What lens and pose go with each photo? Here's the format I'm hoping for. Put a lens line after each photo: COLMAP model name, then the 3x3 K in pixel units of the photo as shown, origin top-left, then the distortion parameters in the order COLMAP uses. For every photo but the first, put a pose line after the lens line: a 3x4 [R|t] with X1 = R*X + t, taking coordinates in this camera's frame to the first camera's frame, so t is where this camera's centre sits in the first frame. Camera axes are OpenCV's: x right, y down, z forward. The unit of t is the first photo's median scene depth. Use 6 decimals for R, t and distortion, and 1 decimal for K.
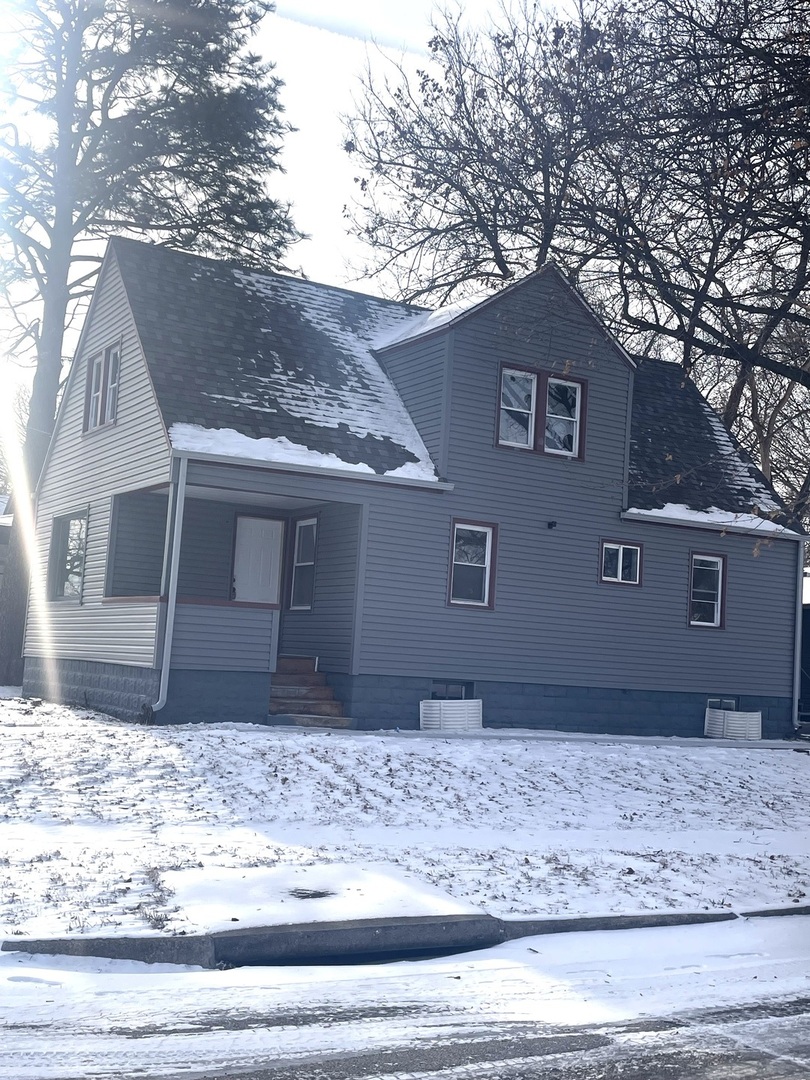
lens RADIAL K [[1227.7, 0, 405.0], [0, 1227.7, 540.0], [0, 0, 1]] dist [0.142995, 0.001974]
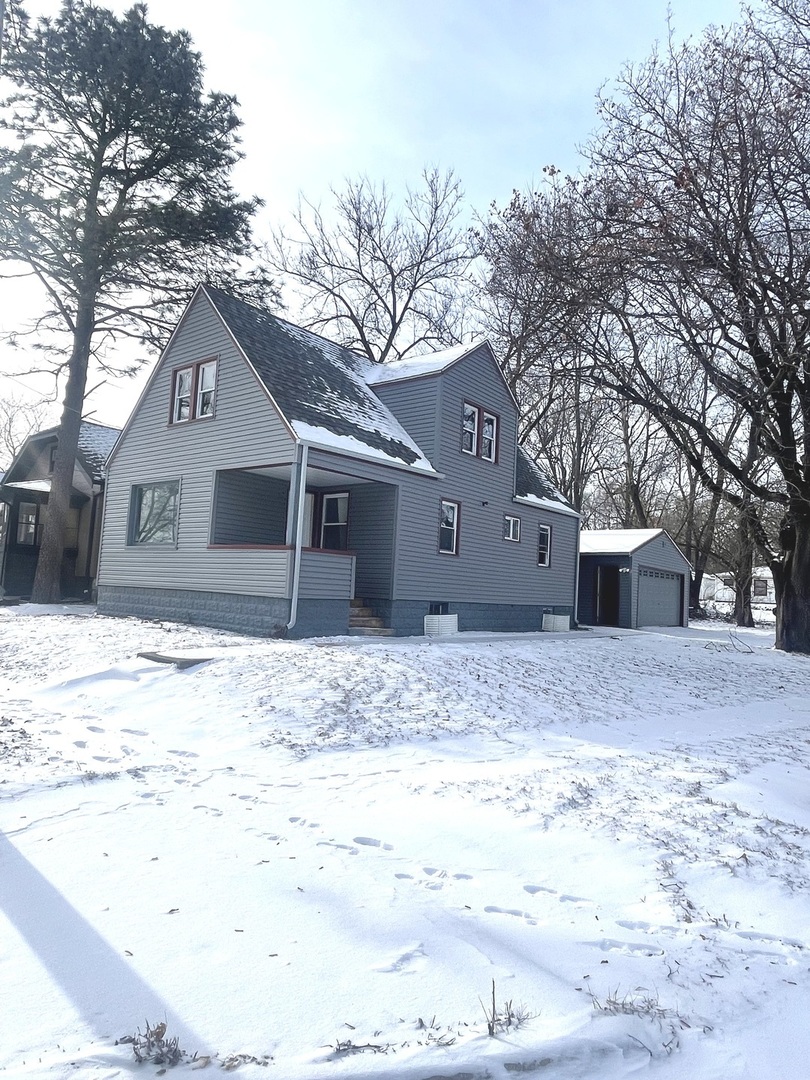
lens RADIAL K [[671.1, 0, 405.0], [0, 671.1, 540.0], [0, 0, 1]] dist [0.000810, 0.000095]
pose [[0.938501, 0.018586, 0.344777, -0.291835], [-0.032845, 0.998828, 0.035563, 0.007415], [-0.343712, -0.044700, 0.938011, 0.225384]]
